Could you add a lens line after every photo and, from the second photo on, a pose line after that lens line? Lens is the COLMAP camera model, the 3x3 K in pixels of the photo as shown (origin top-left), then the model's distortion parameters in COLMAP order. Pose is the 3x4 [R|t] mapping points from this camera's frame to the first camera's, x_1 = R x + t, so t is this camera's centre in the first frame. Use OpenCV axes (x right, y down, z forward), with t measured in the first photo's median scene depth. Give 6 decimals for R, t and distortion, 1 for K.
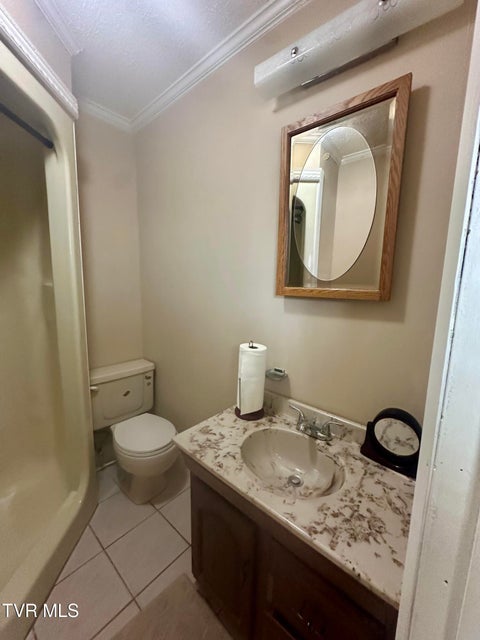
lens RADIAL K [[257.8, 0, 237.5], [0, 257.8, 319.6], [0, 0, 1]] dist [-0.003349, -0.000094]
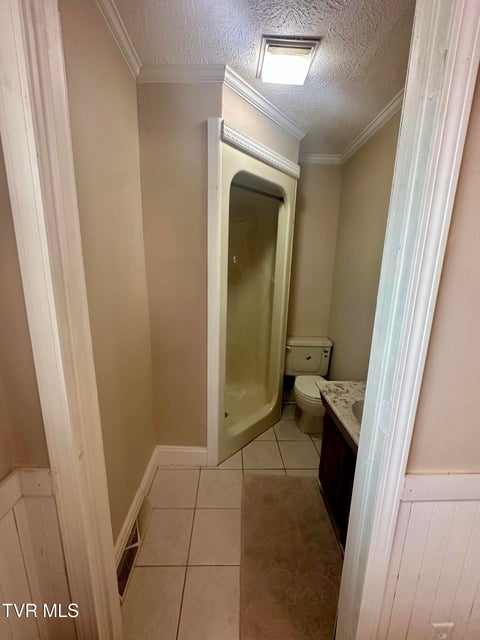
lens RADIAL K [[257.8, 0, 237.5], [0, 257.8, 319.6], [0, 0, 1]] dist [-0.003349, -0.000094]
pose [[0.676706, 0.145642, -0.721704, 0.331419], [-0.118449, 0.989007, 0.088520, -0.001004], [0.726663, 0.025583, 0.686518, -0.294721]]
